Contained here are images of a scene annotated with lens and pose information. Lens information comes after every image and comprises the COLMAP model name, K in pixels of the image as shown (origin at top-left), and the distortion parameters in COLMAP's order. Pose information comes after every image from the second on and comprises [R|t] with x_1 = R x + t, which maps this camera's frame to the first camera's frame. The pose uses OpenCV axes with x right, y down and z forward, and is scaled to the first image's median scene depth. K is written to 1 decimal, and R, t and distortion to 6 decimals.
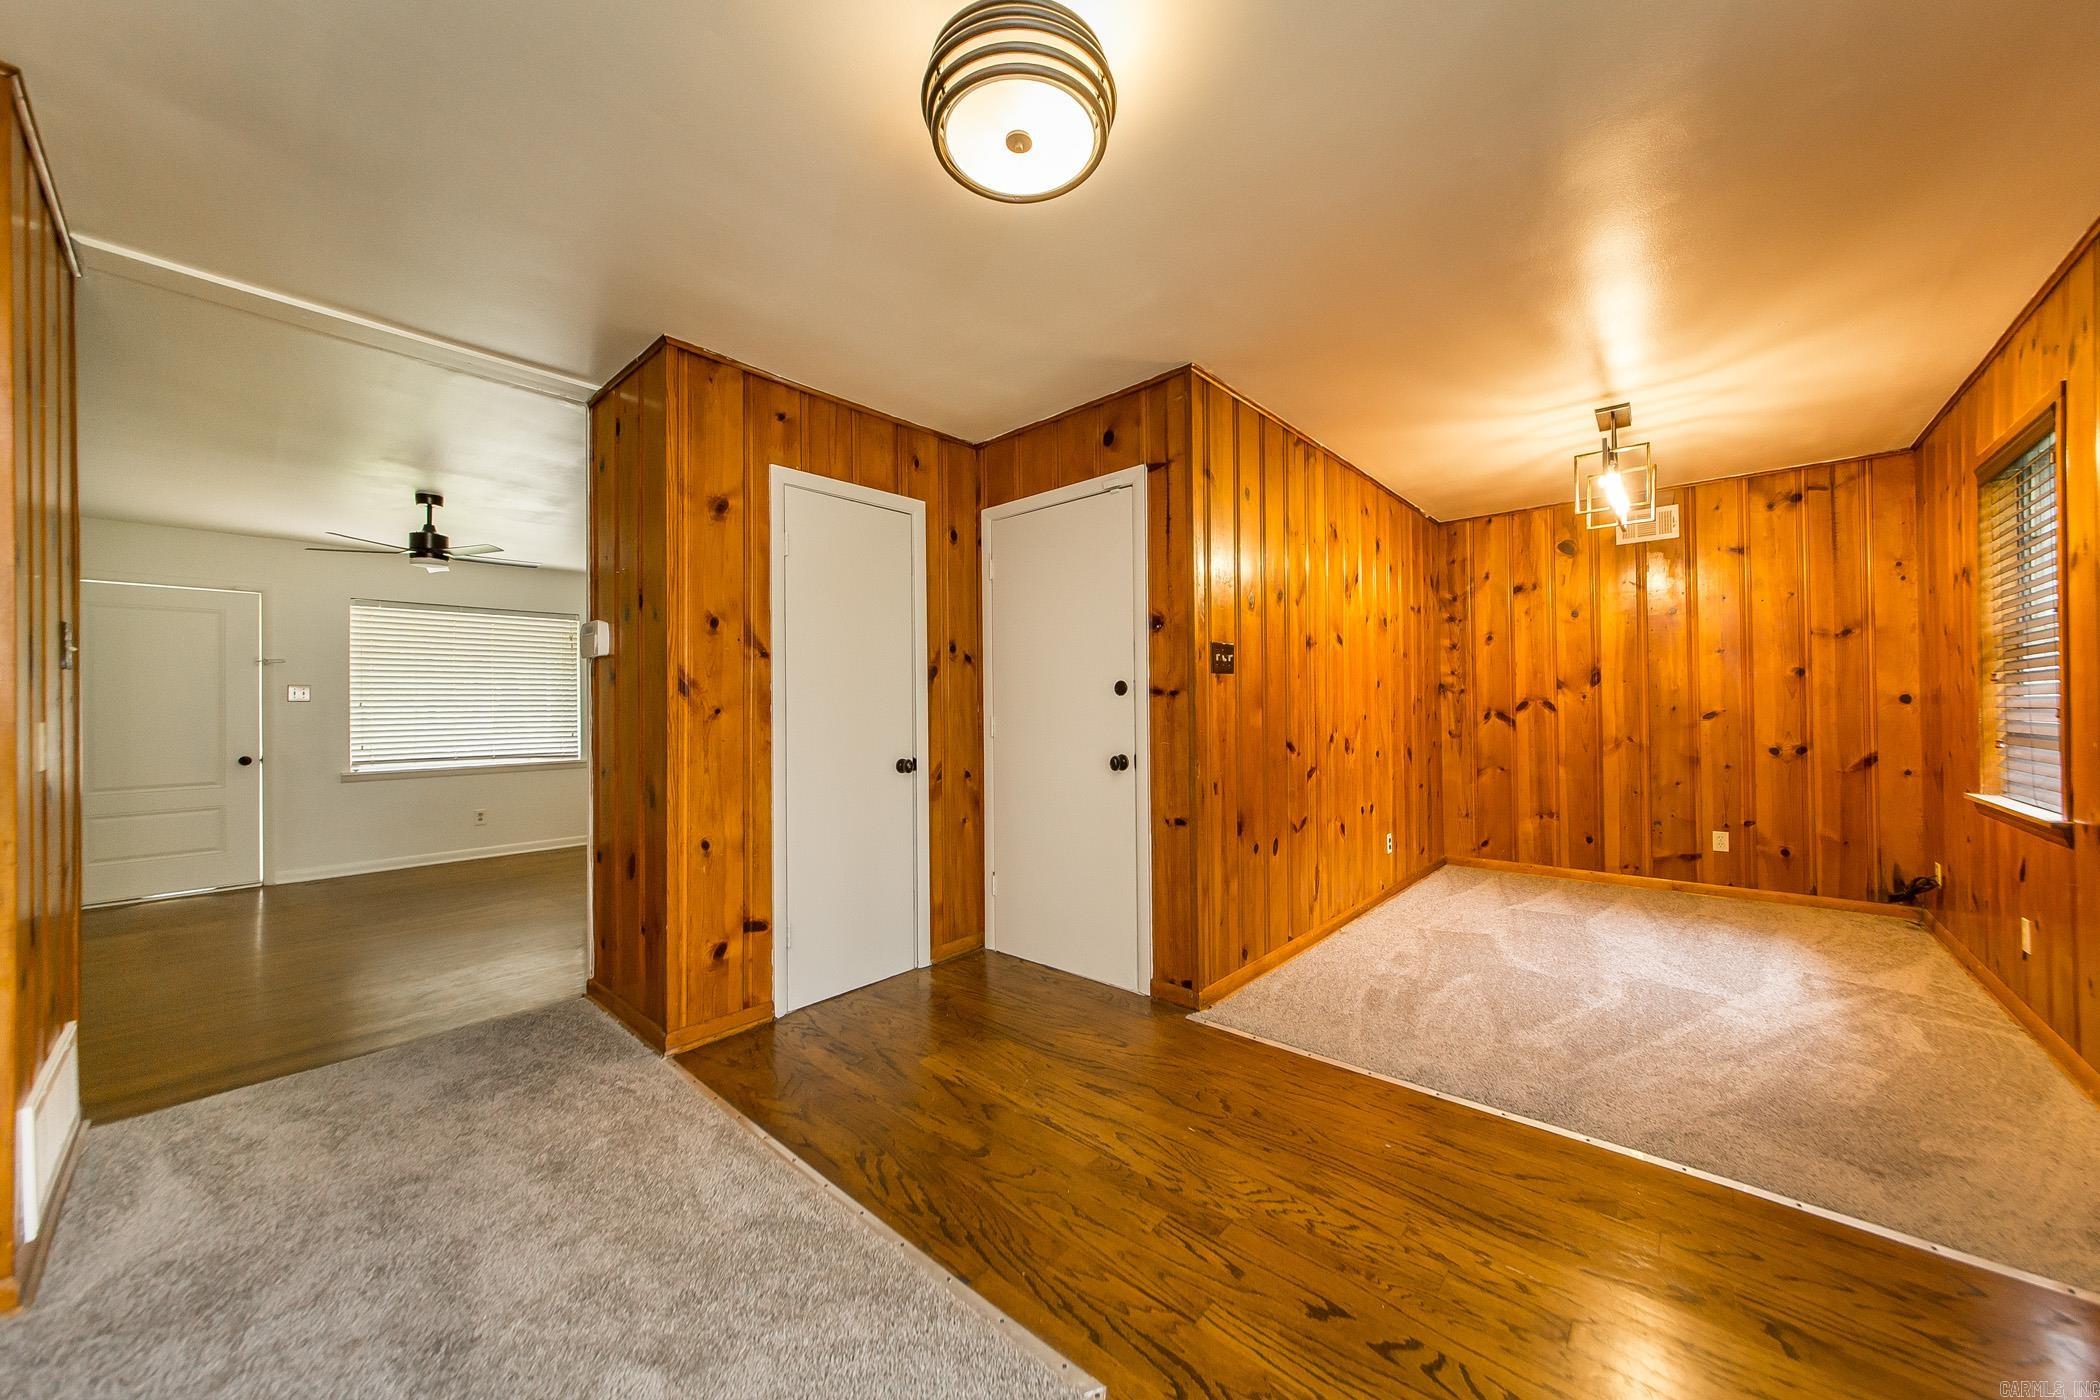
lens RADIAL K [[740.9, 0, 1041.2], [0, 740.9, 698.1], [0, 0, 1]] dist [0.001052, 0.000184]
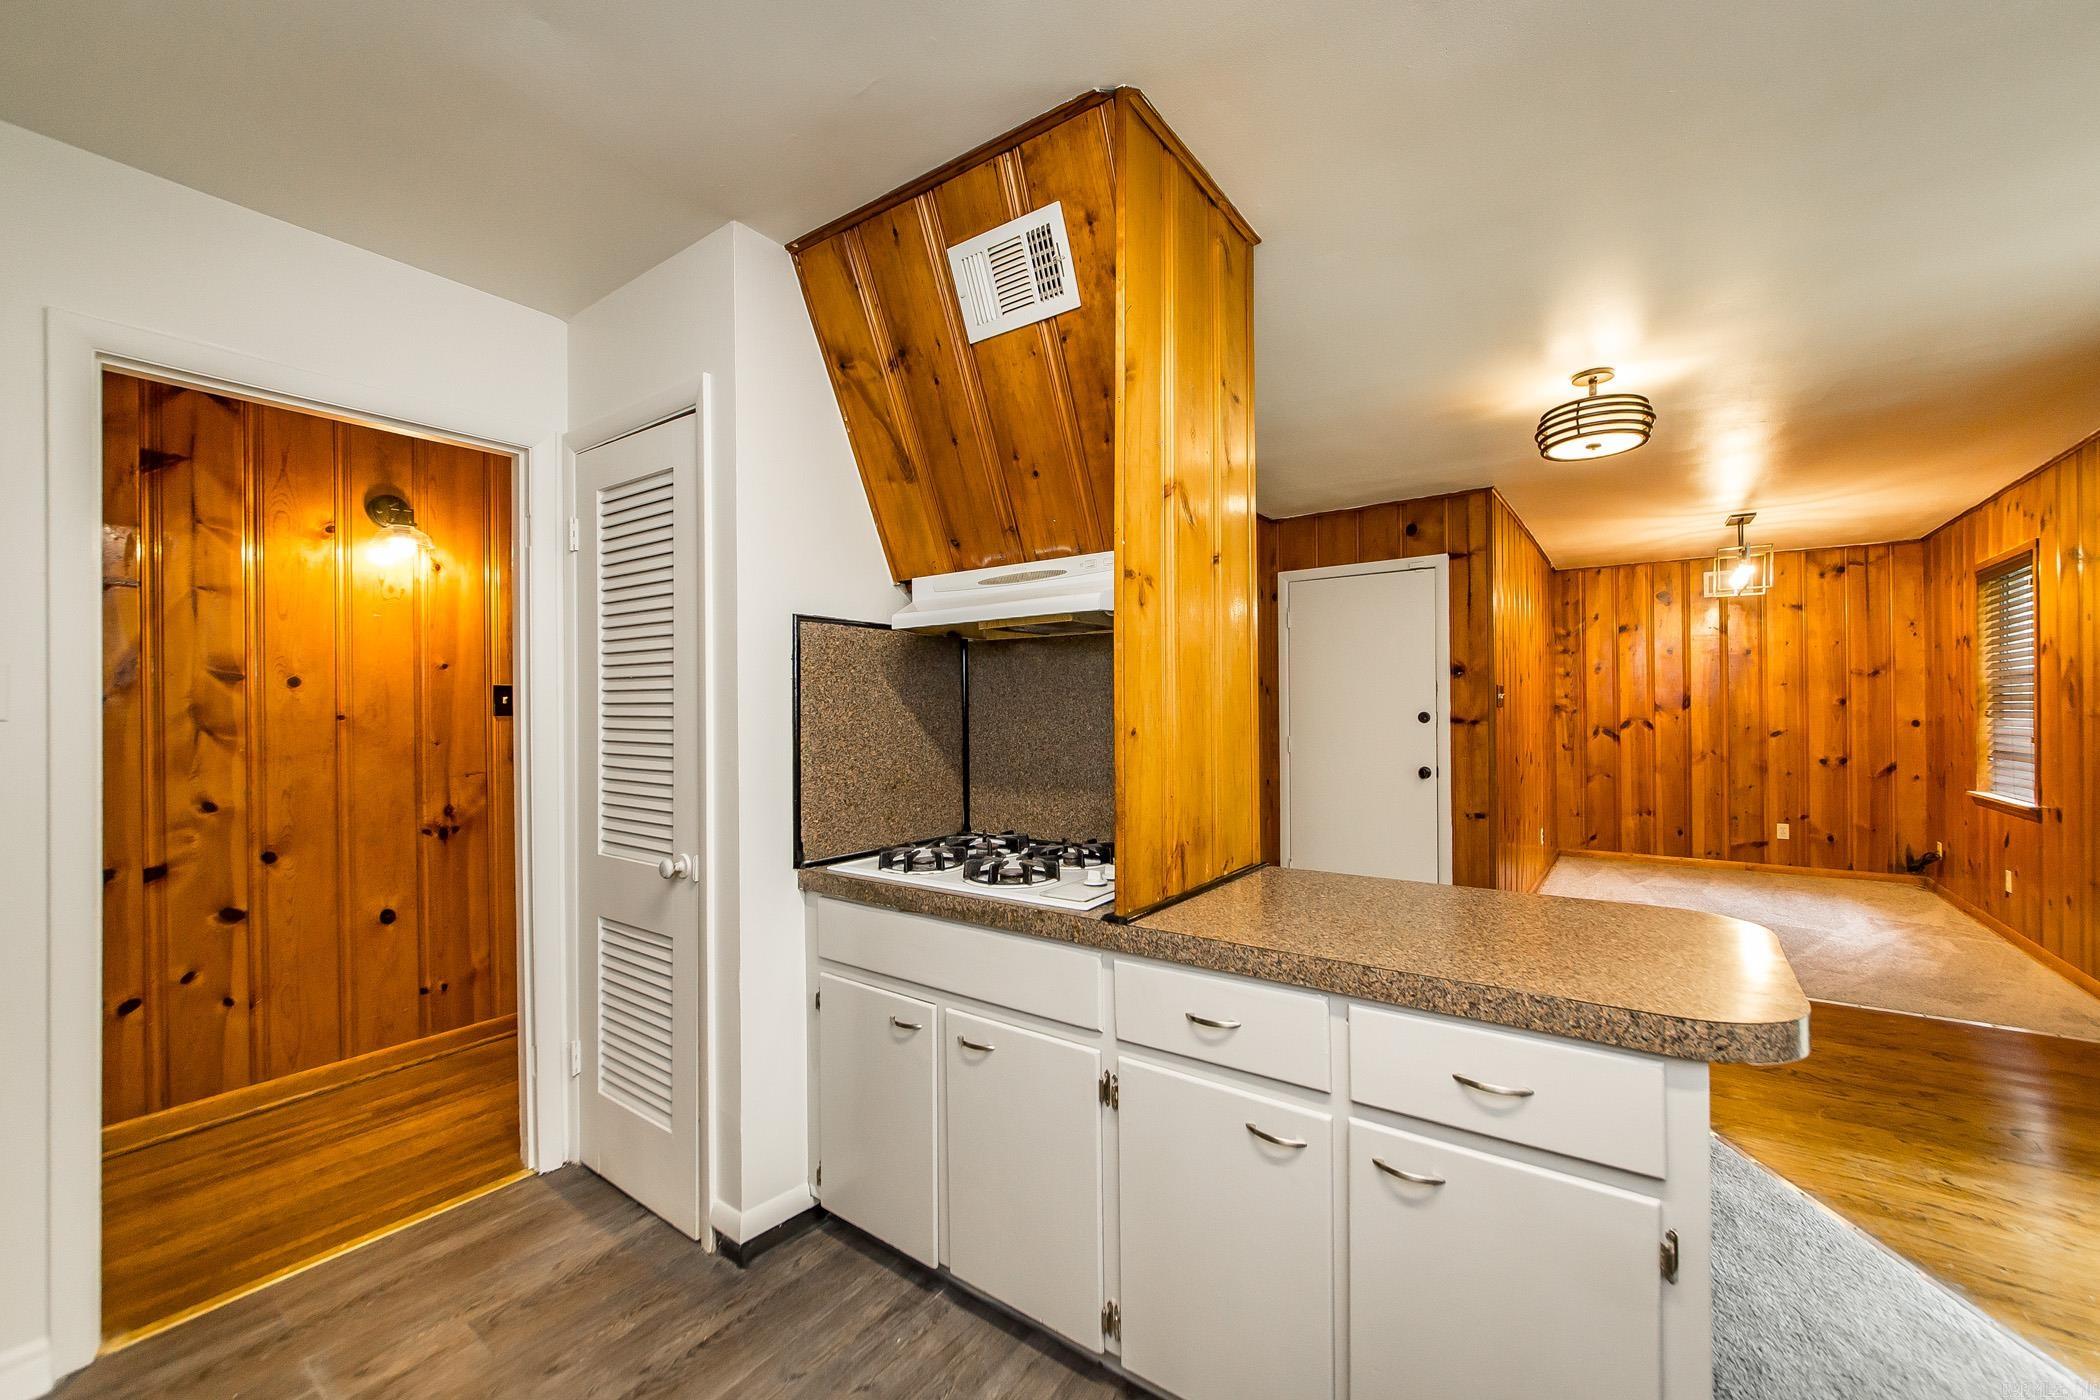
lens RADIAL K [[822.3, 0, 1050.0], [0, 822.3, 700.0], [0, 0, 1]] dist [-0.009582, -0.000409]
pose [[0.995298, 0.005876, 0.096685, -0.527589], [-0.006032, 0.999981, 0.001329, -0.031935], [-0.096675, -0.001906, 0.995314, -0.310648]]
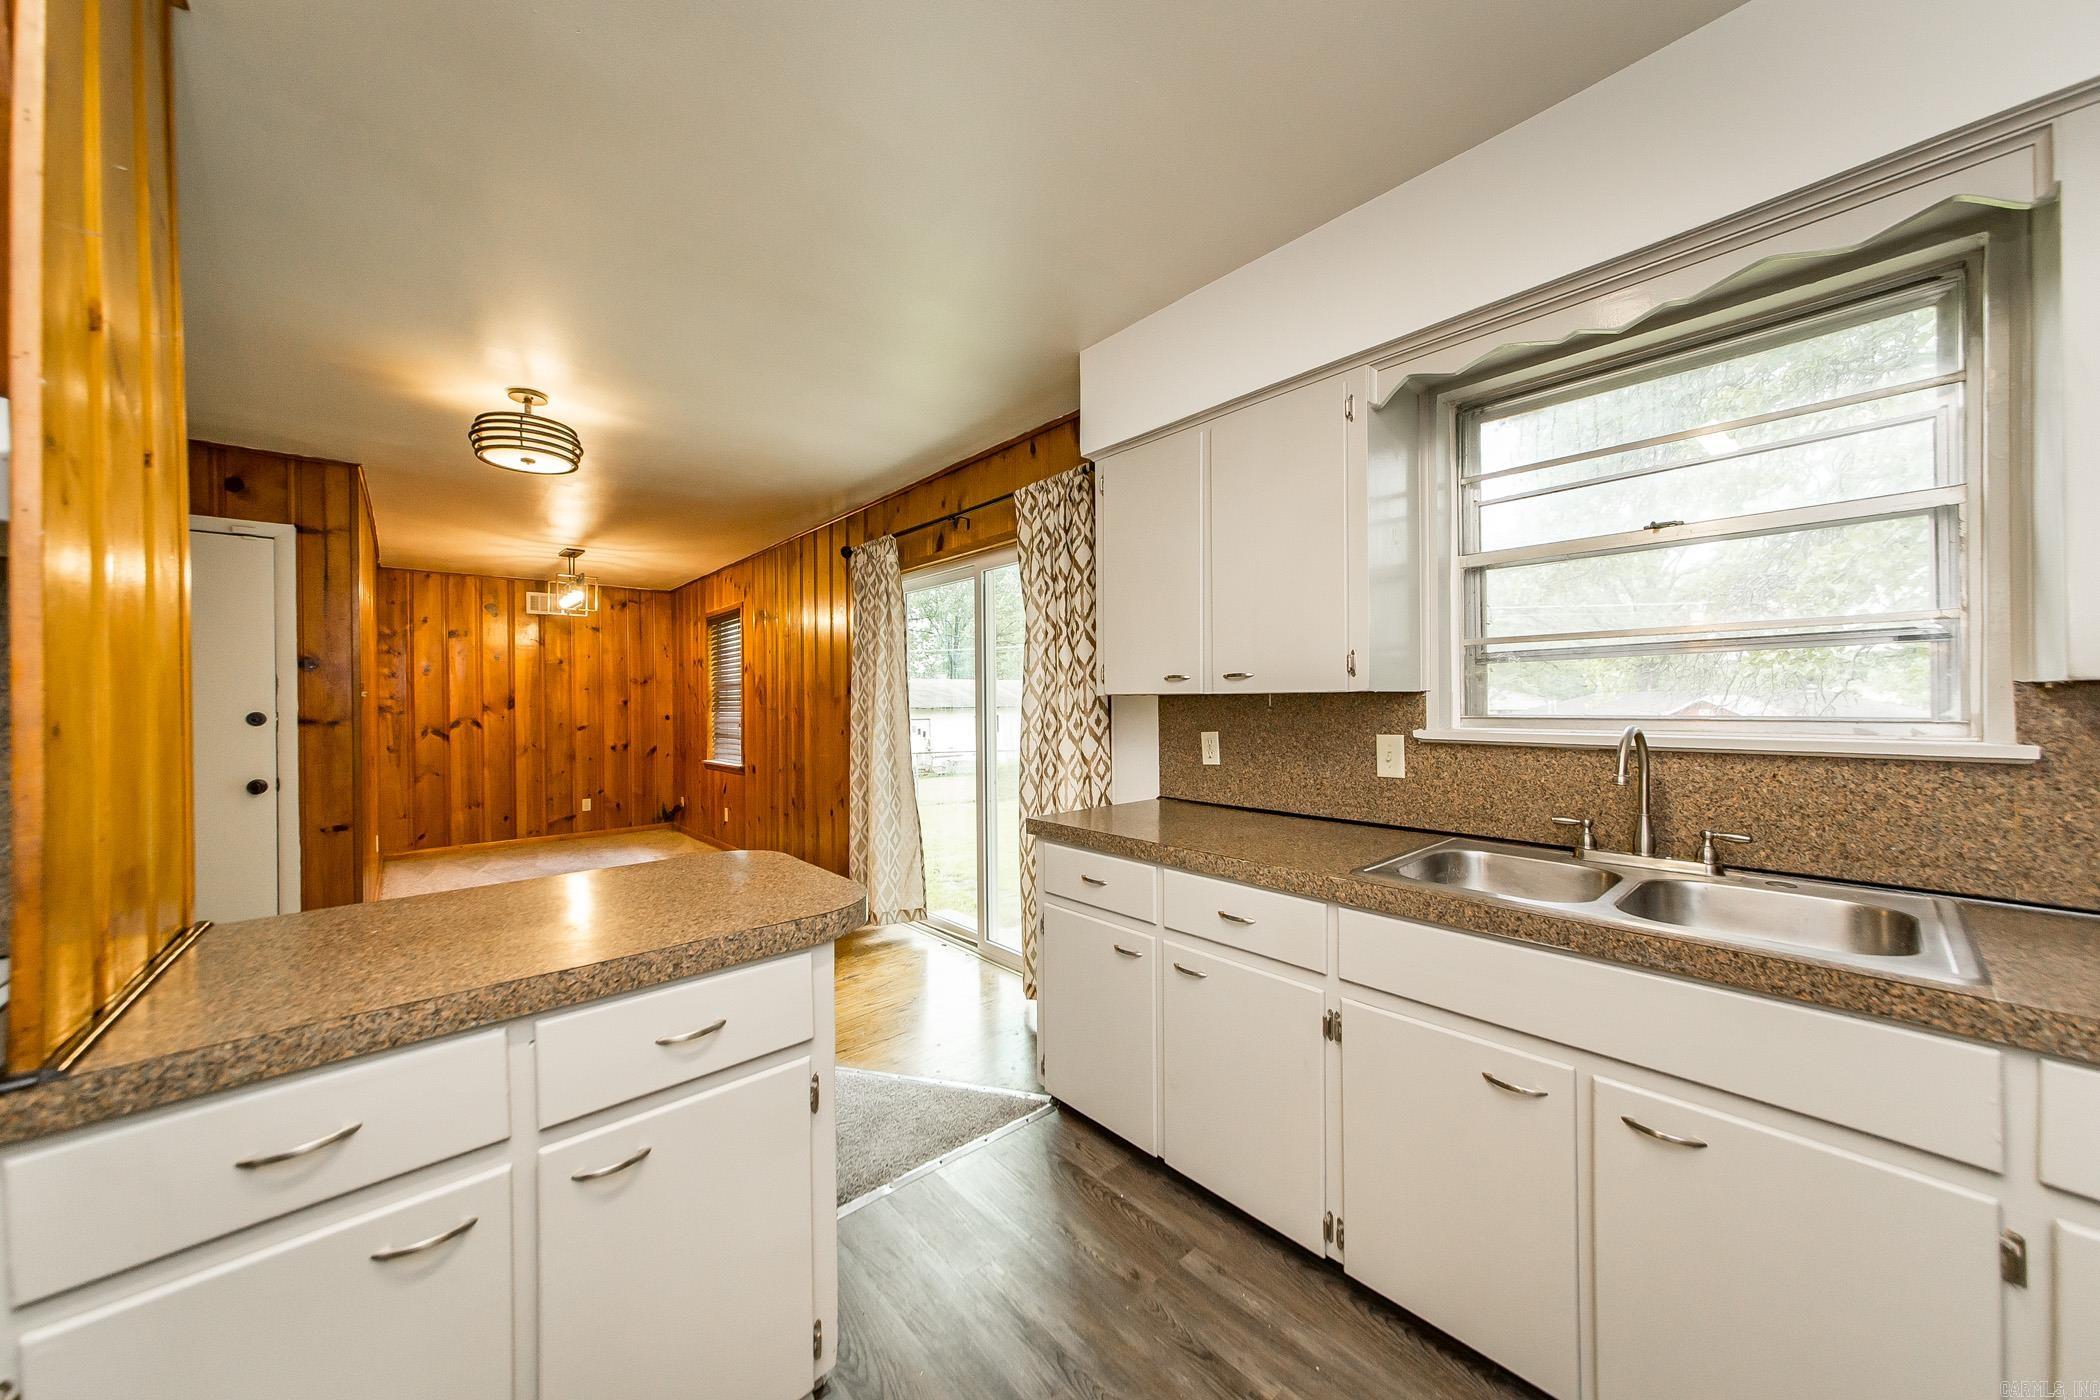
lens RADIAL K [[728.8, 0, 1050.0], [0, 728.8, 700.0], [0, 0, 1]] dist [-0.012535, 0.000014]
pose [[0.111970, 0.011051, 0.993650, -0.604028], [-0.000328, 0.999939, -0.011084, -0.022814], [-0.993712, 0.000915, 0.111966, -0.213861]]
